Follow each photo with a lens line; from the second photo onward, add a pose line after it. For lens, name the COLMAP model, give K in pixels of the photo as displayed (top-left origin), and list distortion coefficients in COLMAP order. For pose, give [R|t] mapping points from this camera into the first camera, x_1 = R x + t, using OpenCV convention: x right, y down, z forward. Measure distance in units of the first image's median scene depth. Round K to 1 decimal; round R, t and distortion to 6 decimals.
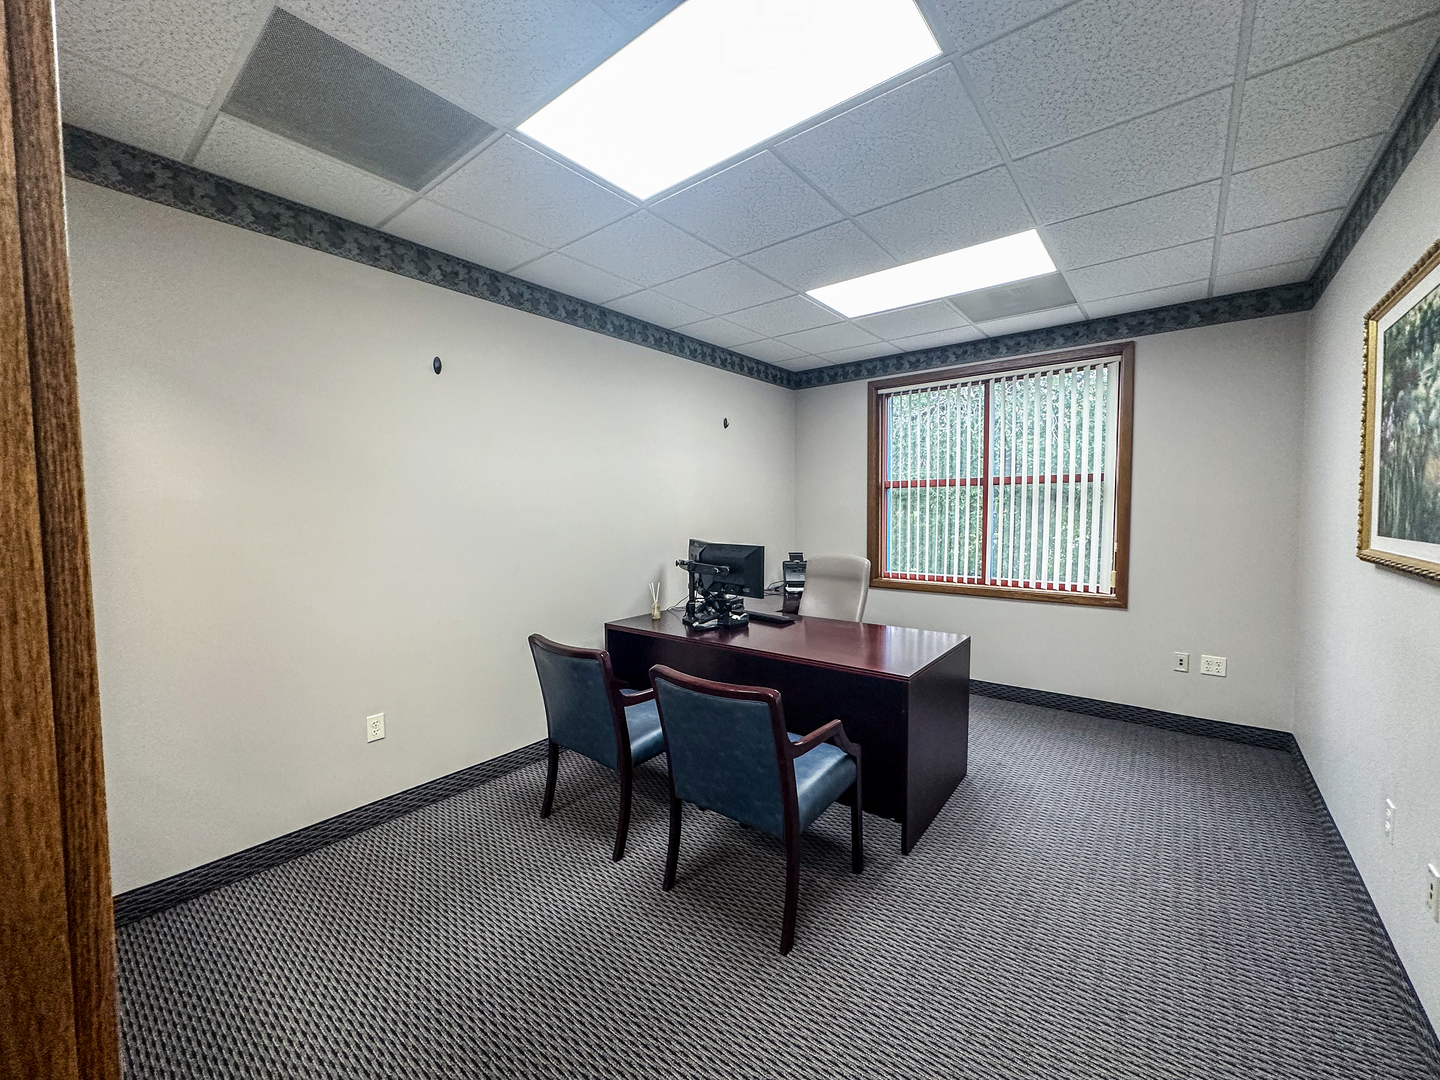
lens RADIAL K [[566.8, 0, 739.7], [0, 566.8, 537.6], [0, 0, 1]] dist [0.001041, 0.000079]
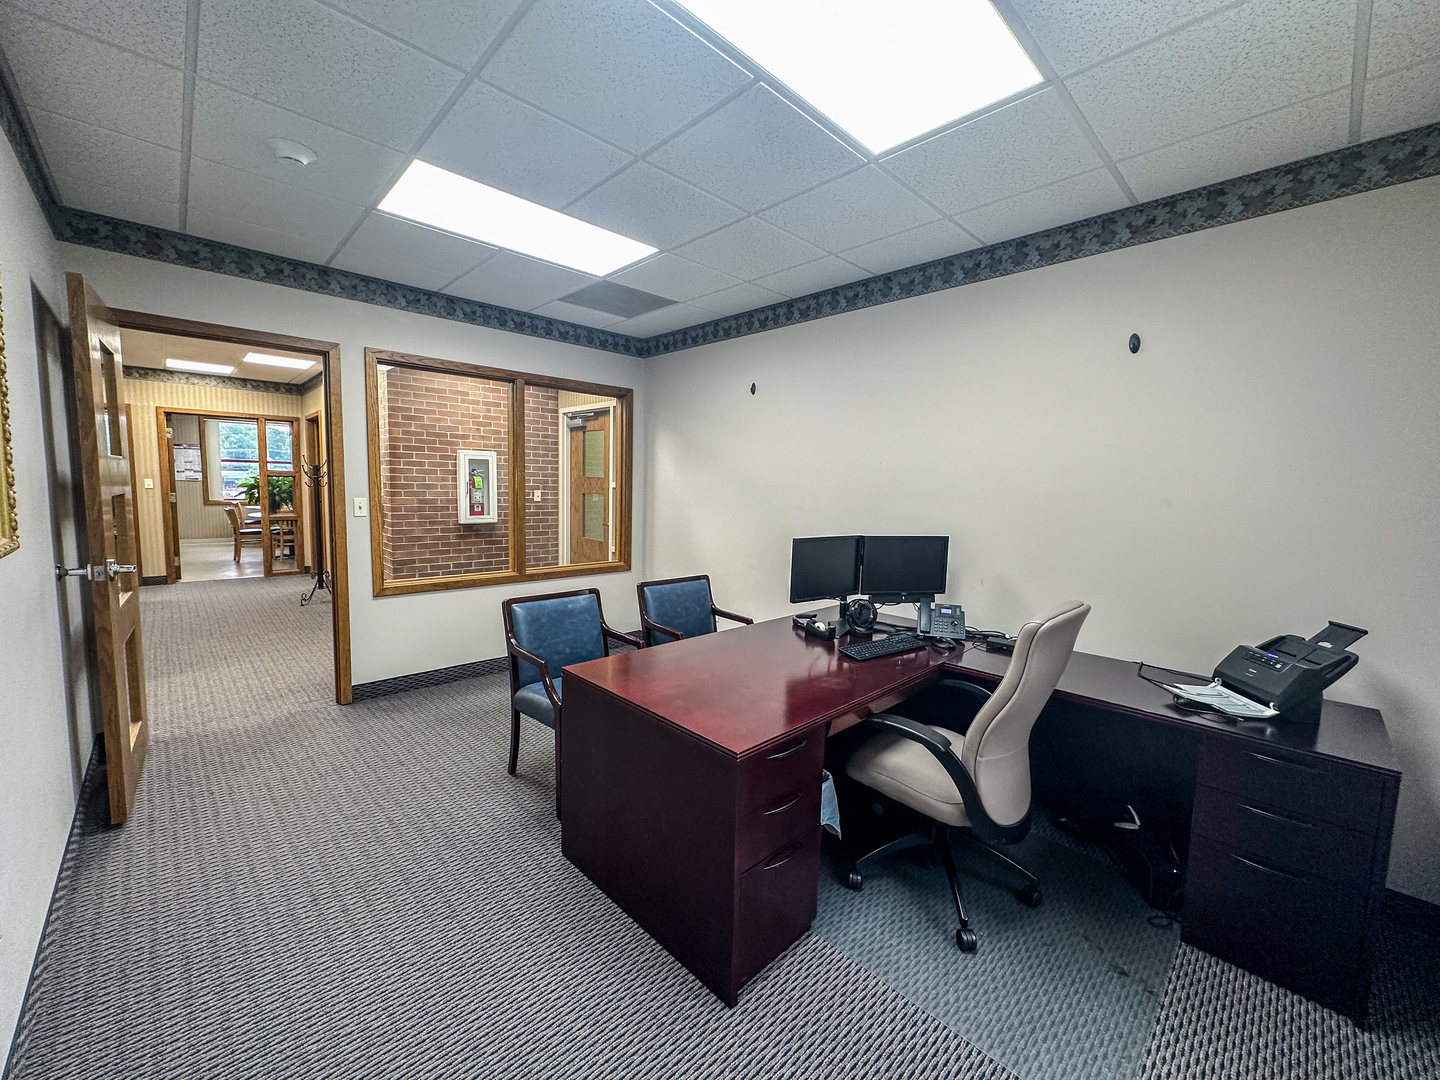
lens RADIAL K [[575.0, 0, 718.7], [0, 575.0, 563.8], [0, 0, 1]] dist [-0.000309, -0.000026]
pose [[-0.159831, 0.117015, -0.980184, 0.801711], [-0.102808, 0.985576, 0.134423, -0.036811], [0.981776, 0.122256, -0.145496, 0.950290]]
